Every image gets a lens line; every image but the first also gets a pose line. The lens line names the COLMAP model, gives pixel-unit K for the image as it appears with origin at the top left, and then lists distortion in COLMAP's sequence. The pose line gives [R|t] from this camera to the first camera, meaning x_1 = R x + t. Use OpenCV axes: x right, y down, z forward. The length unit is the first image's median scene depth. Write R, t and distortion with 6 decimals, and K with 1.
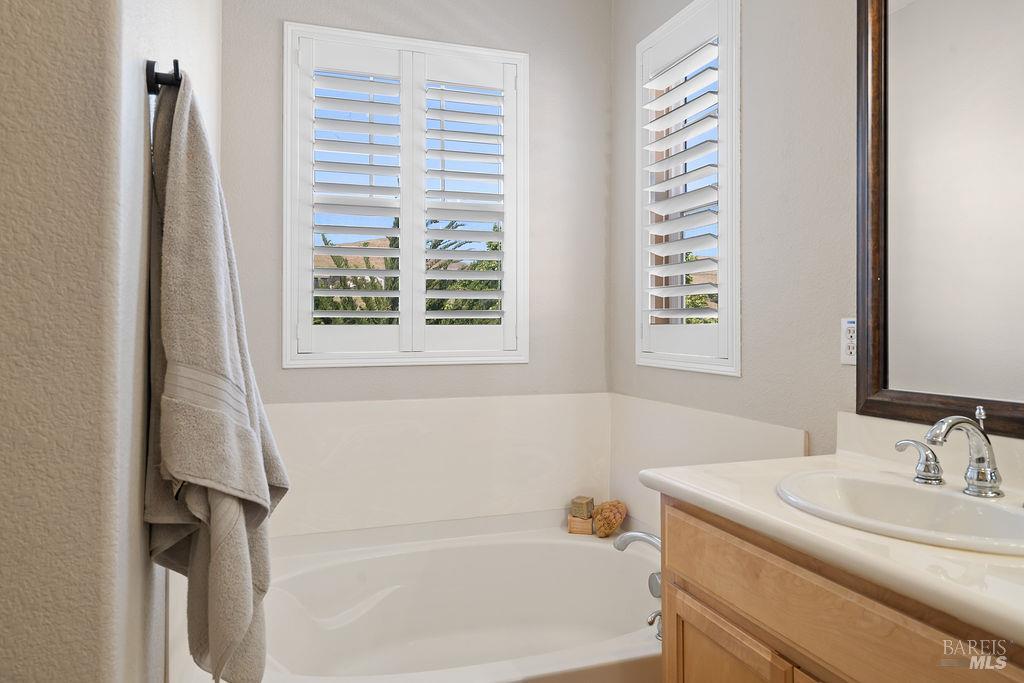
lens RADIAL K [[684.8, 0, 510.2], [0, 684.8, 306.0], [0, 0, 1]] dist [0.000317, -0.000007]
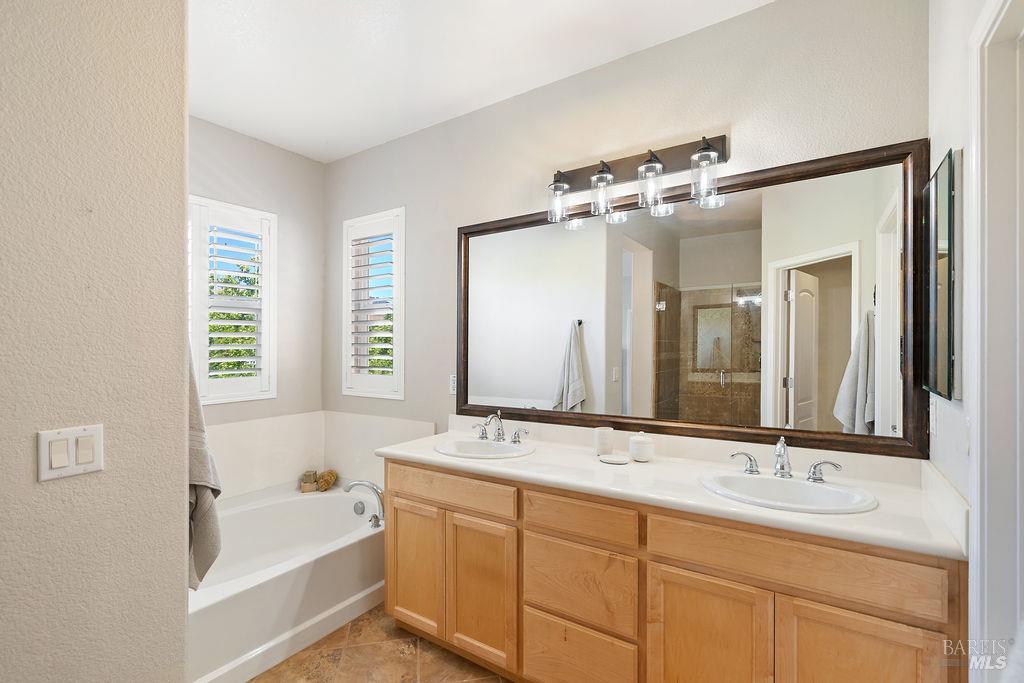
lens RADIAL K [[474.4, 0, 512.0], [0, 474.4, 341.5], [0, 0, 1]] dist [0.012156, 0.000012]
pose [[0.793719, -0.001943, 0.608282, -0.382198], [-0.011323, 0.999774, 0.017969, -0.141305], [-0.608180, -0.021150, 0.793518, -0.482251]]
